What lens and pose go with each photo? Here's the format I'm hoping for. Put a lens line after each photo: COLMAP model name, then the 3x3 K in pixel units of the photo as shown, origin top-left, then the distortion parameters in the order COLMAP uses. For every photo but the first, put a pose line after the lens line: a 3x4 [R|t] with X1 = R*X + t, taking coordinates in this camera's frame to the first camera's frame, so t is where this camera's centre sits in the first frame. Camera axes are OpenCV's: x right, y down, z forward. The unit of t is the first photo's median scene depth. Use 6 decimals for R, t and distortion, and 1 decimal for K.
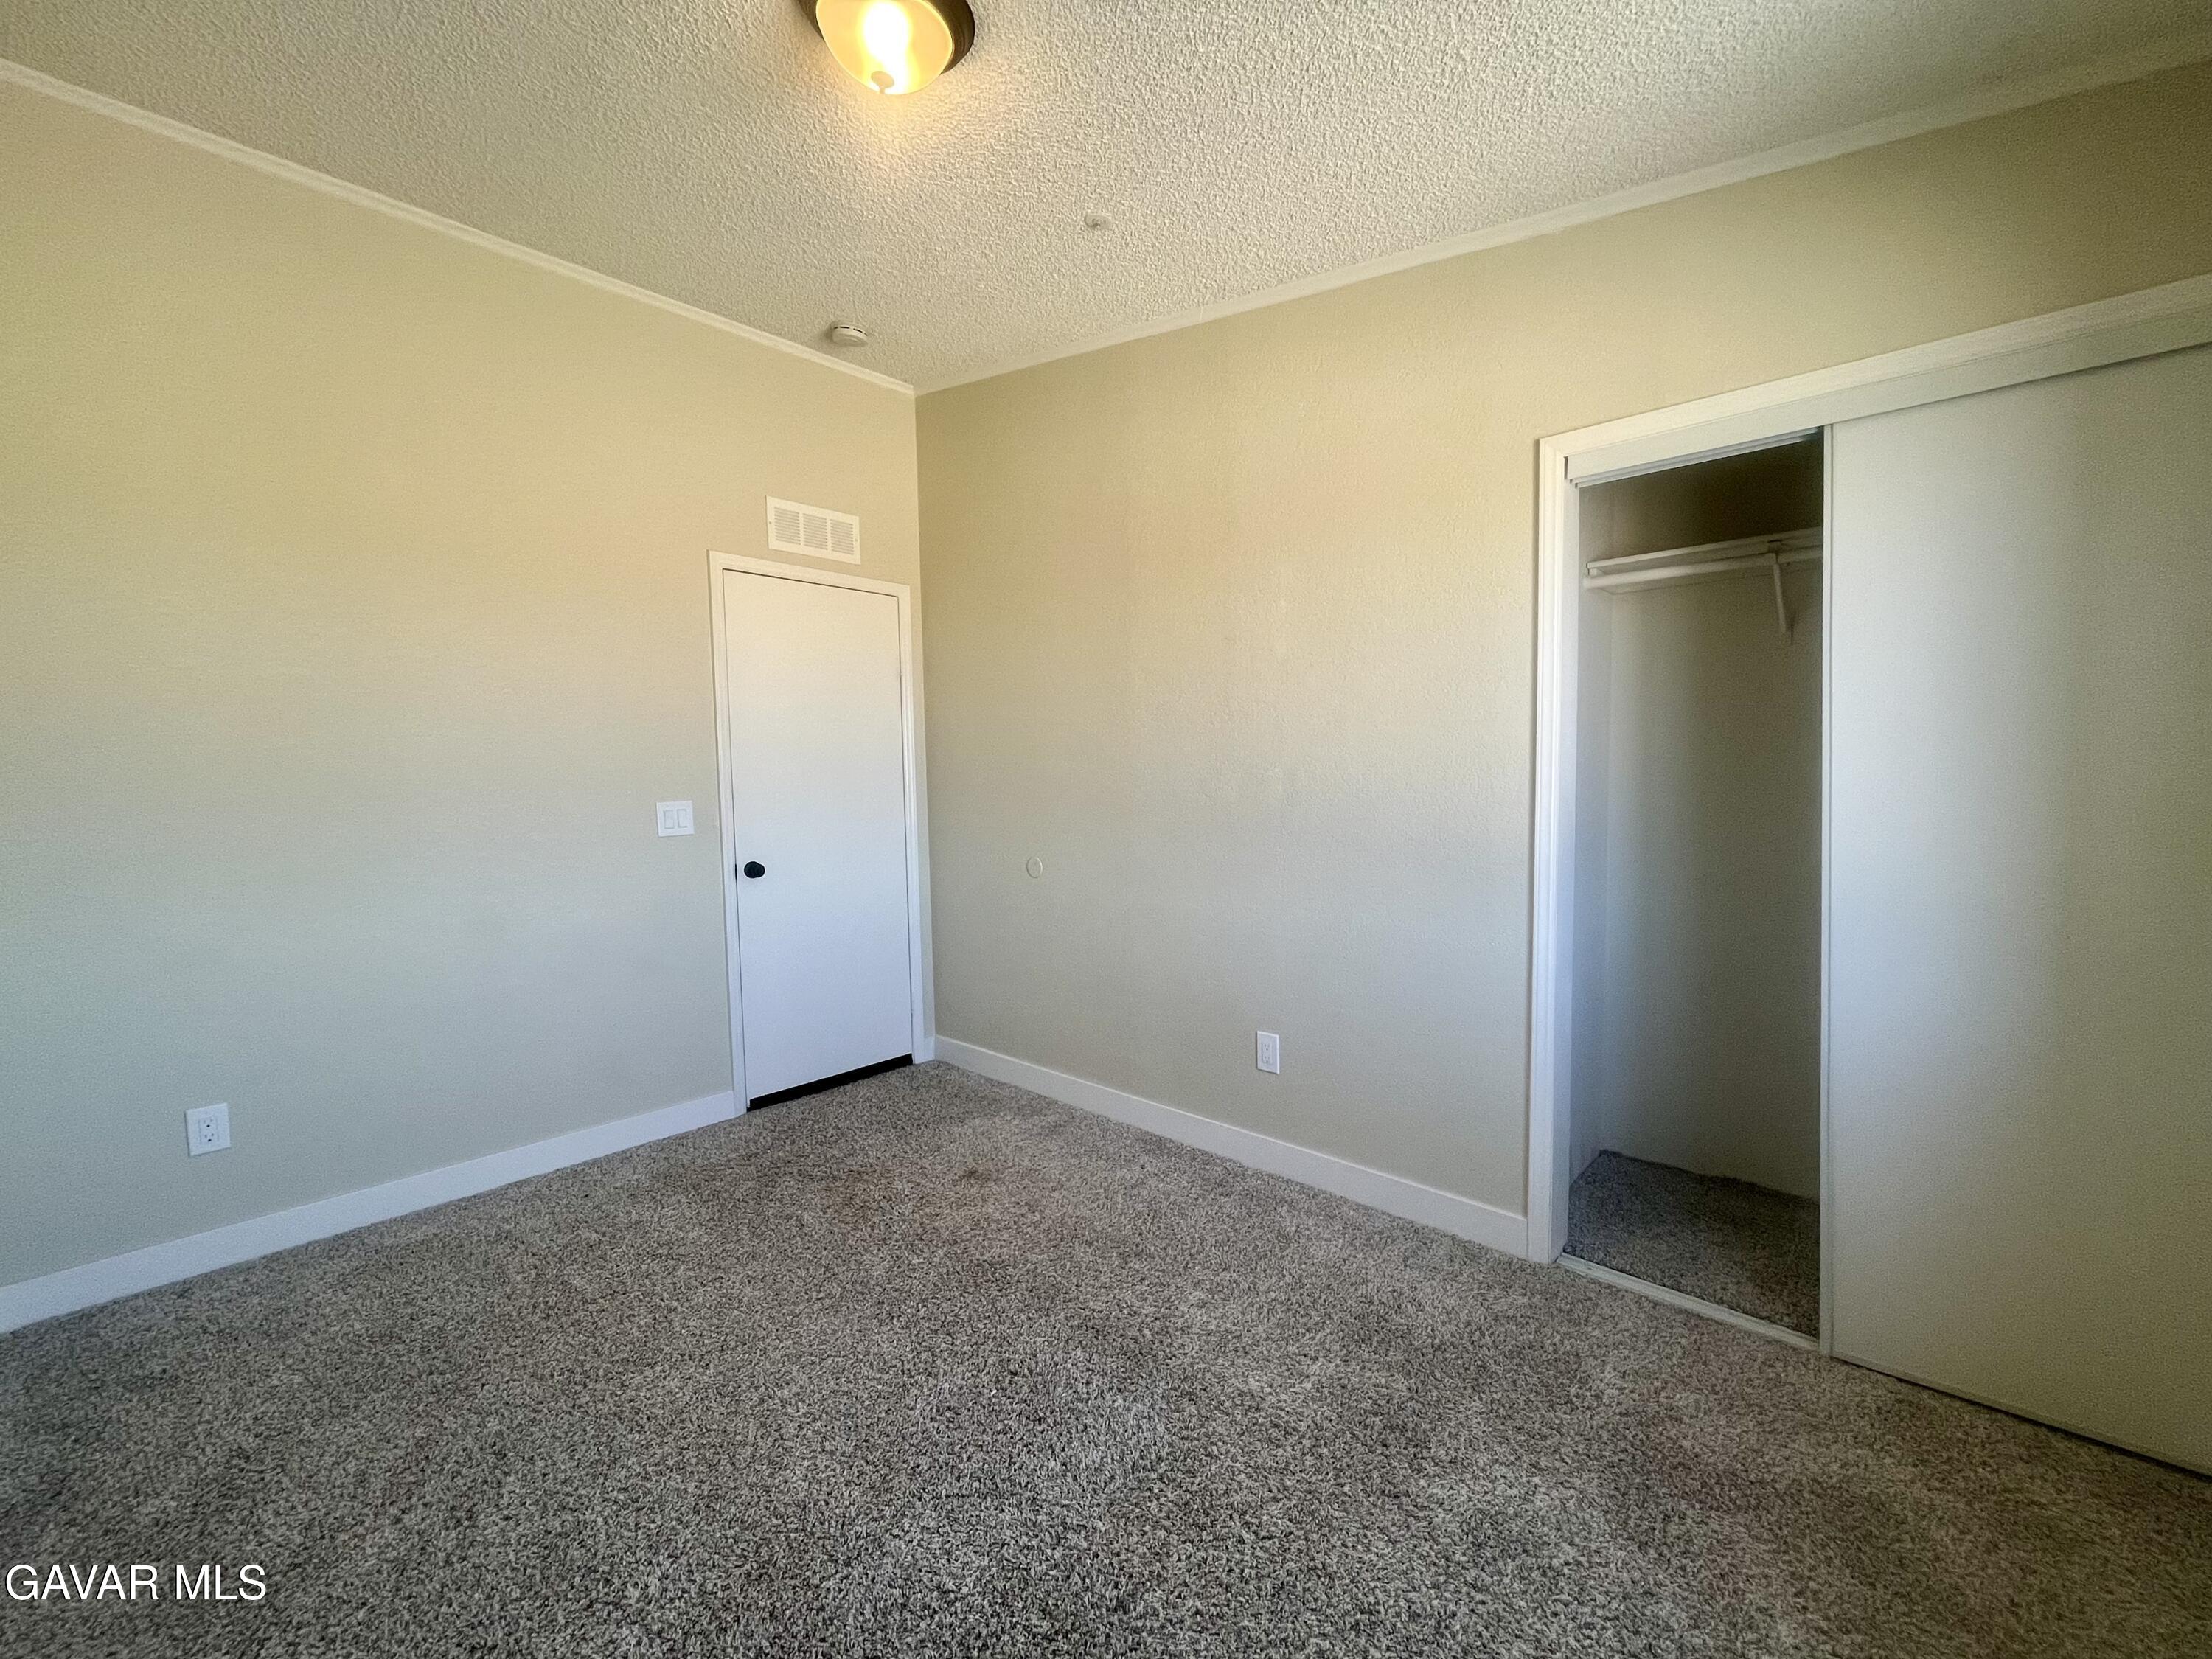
lens RADIAL K [[903.6, 0, 1115.9], [0, 903.6, 831.5], [0, 0, 1]] dist [-0.001265, -0.000097]
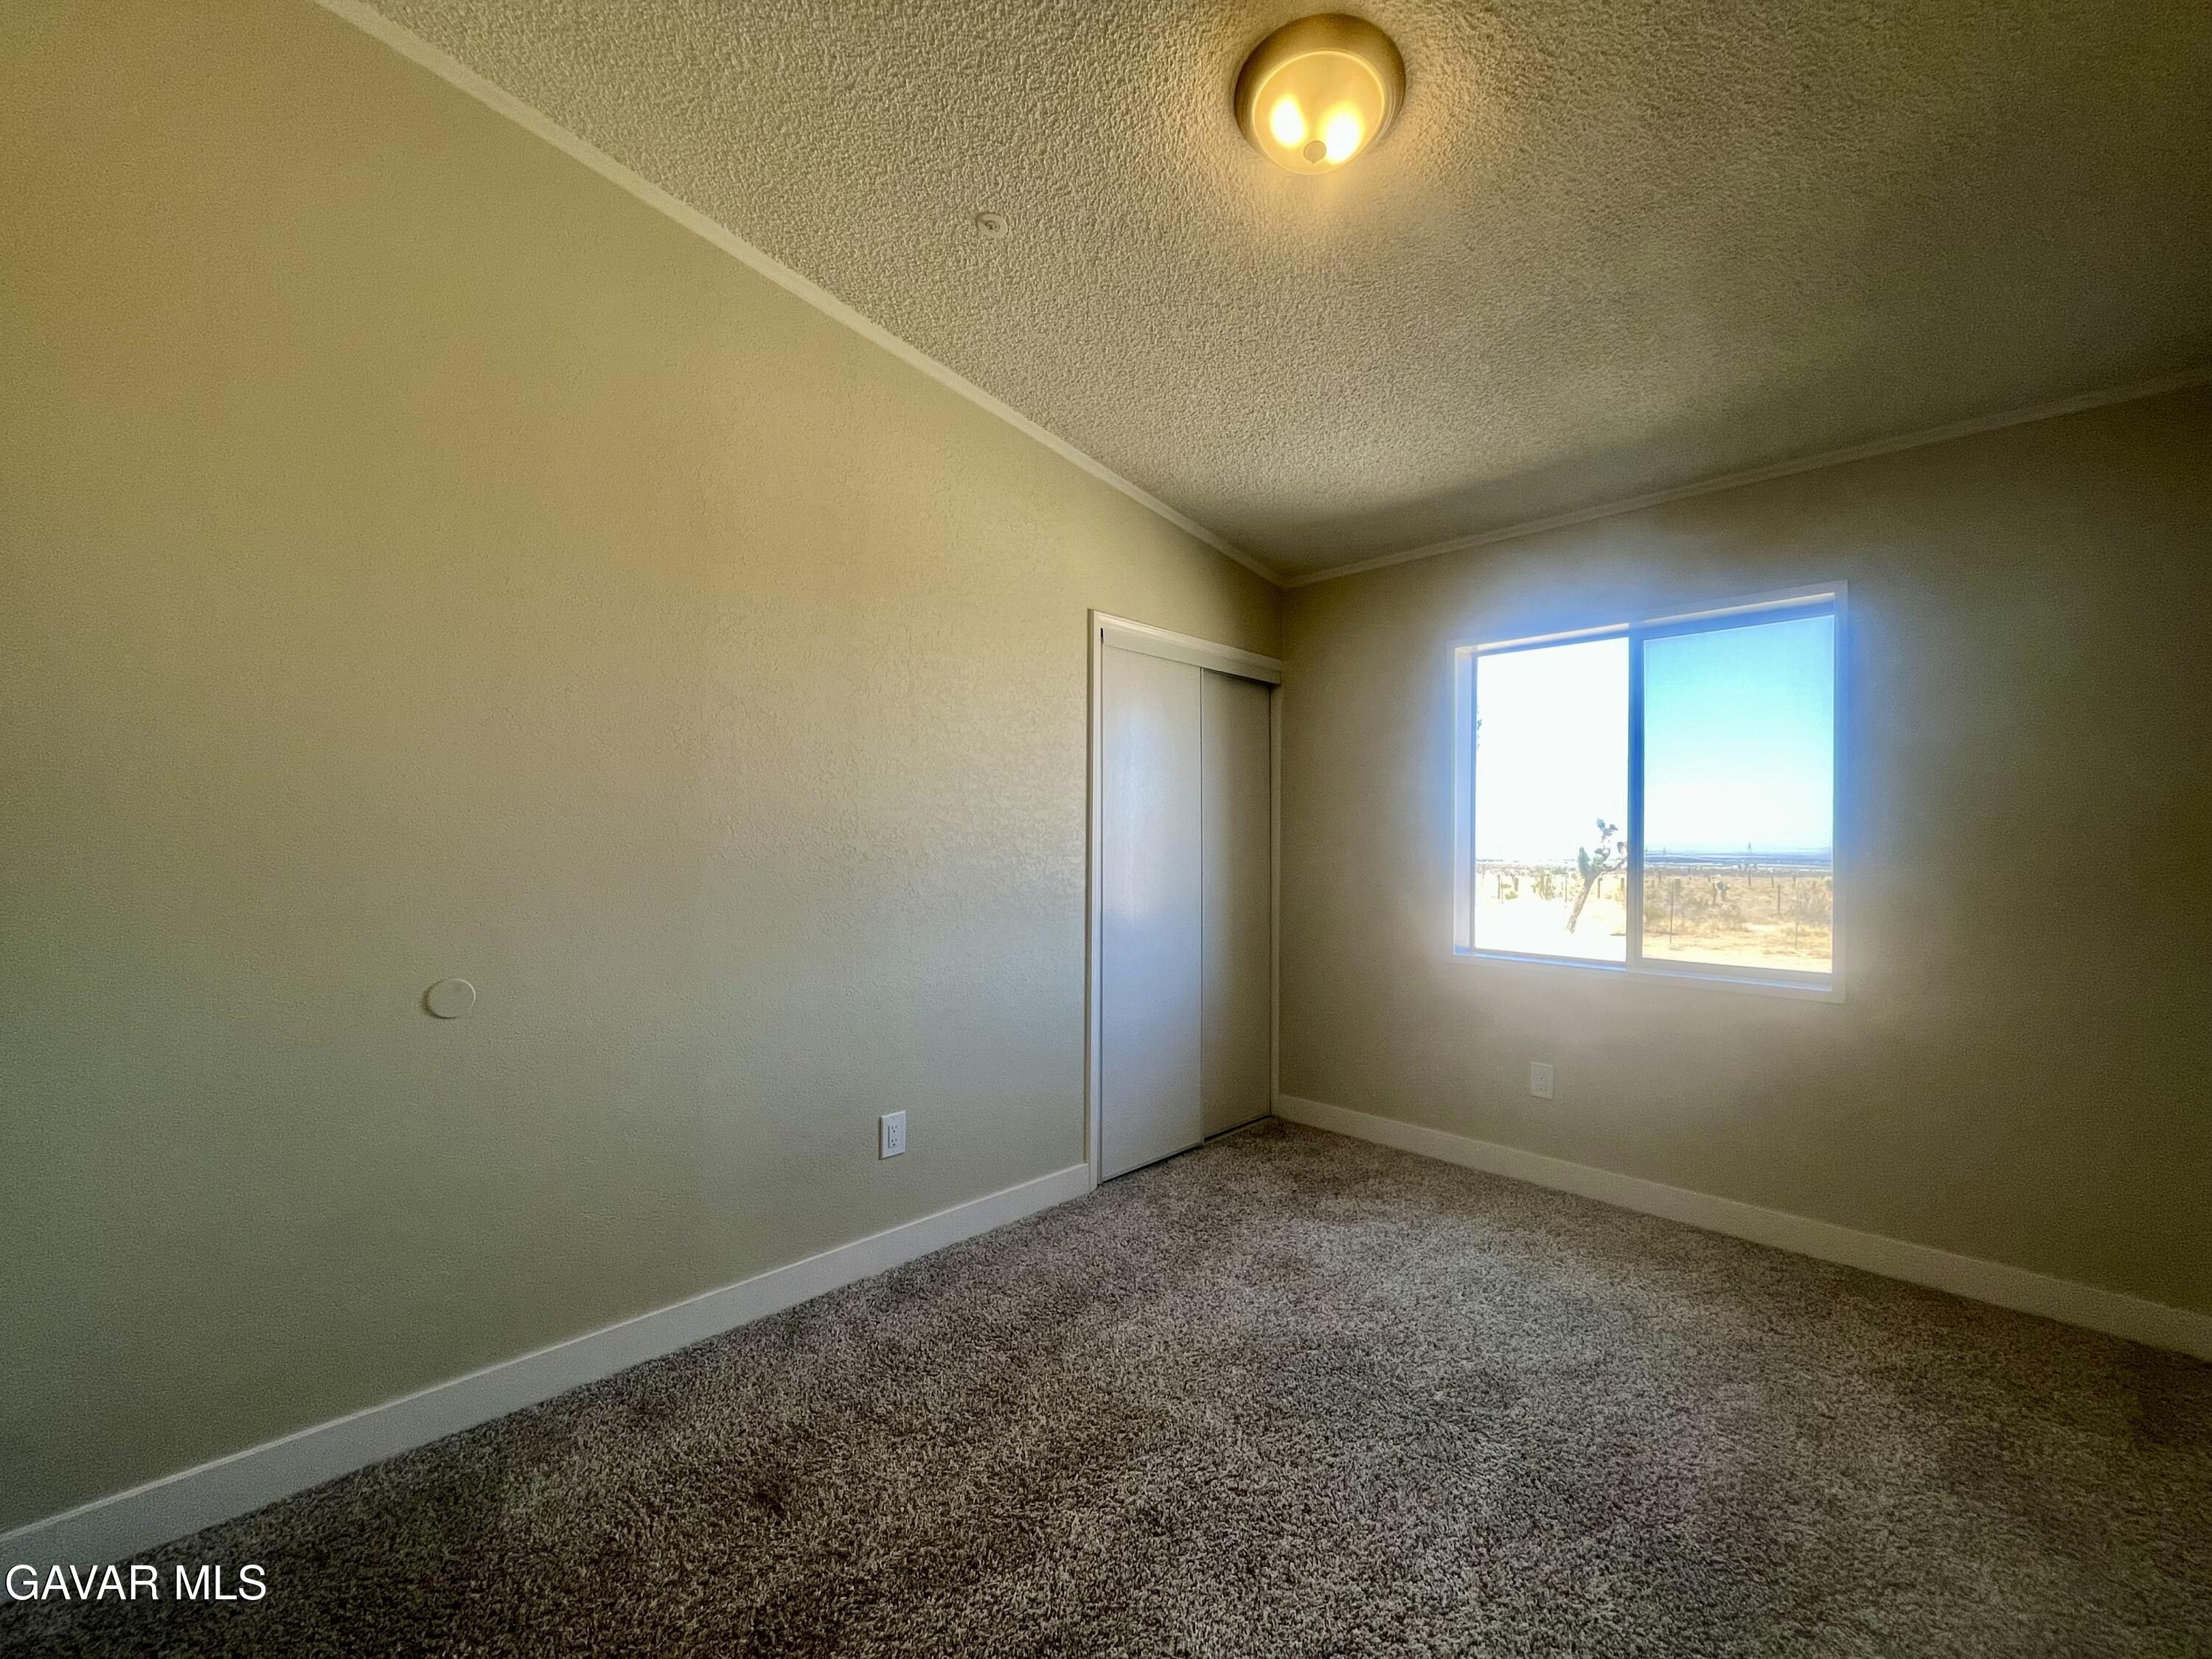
lens RADIAL K [[903.6, 0, 1115.9], [0, 903.6, 831.5], [0, 0, 1]] dist [-0.001265, -0.000097]
pose [[0.026791, 0.024917, 0.999330, -0.733670], [0.053694, 0.998210, -0.026329, -0.027468], [-0.998198, 0.054364, 0.025405, 0.707708]]
